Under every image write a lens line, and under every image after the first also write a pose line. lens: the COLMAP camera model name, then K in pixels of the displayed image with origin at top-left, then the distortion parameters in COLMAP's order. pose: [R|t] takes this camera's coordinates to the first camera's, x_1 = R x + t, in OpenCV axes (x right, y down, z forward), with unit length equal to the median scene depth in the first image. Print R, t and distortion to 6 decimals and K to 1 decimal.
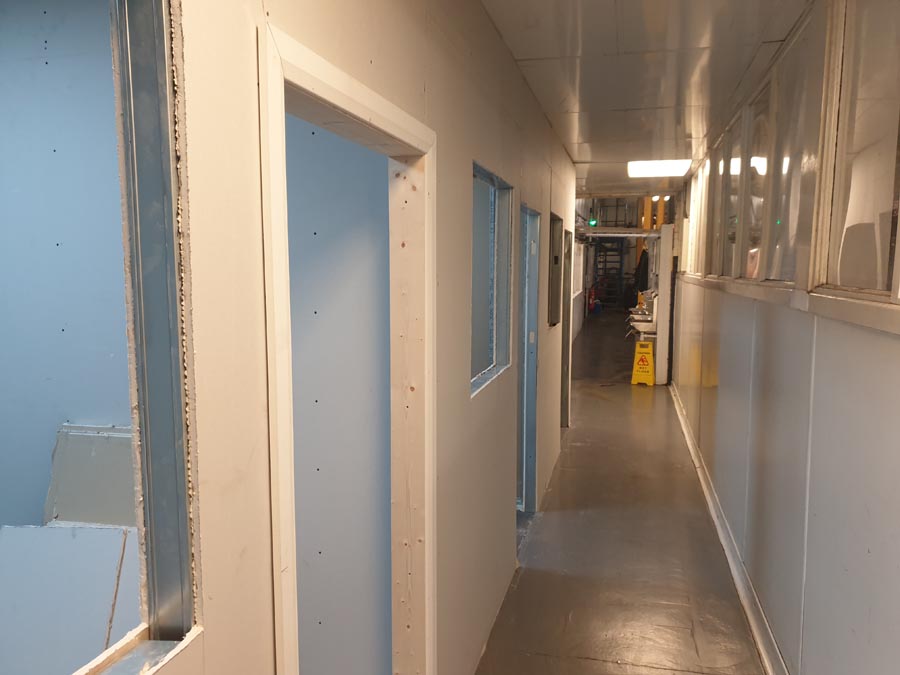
lens RADIAL K [[683.7, 0, 450.0], [0, 683.7, 337.5], [0, 0, 1]] dist [0.230706, 0.000000]
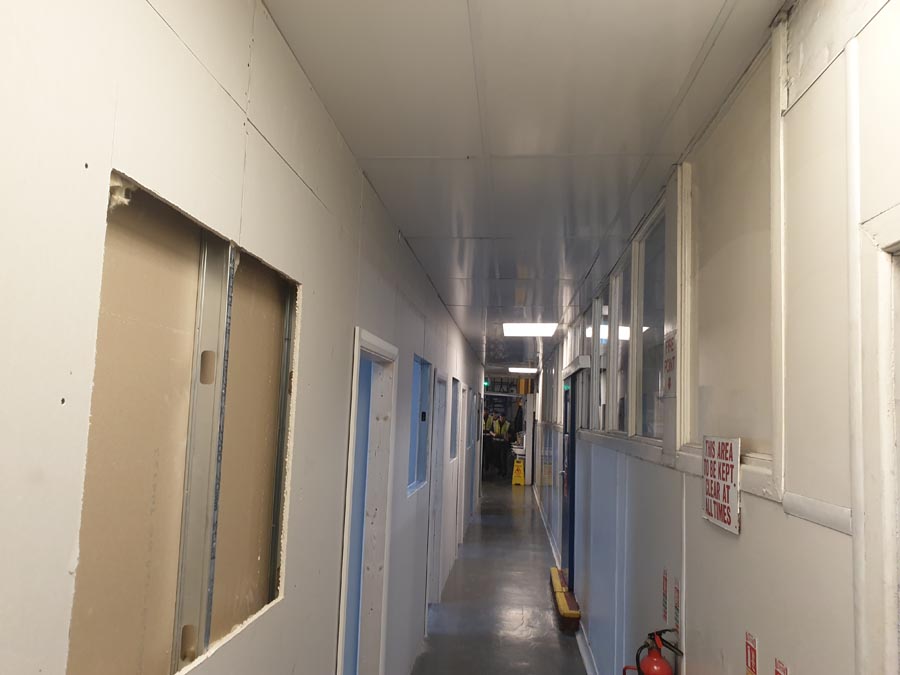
lens RADIAL K [[688.5, 0, 450.0], [0, 688.5, 337.5], [0, 0, 1]] dist [-0.025836, -0.002324]
pose [[0.986324, 0.046976, 0.157984, -0.175237], [-0.012883, 0.977565, -0.210241, 0.070224], [-0.164316, 0.205330, 0.964800, -0.687073]]
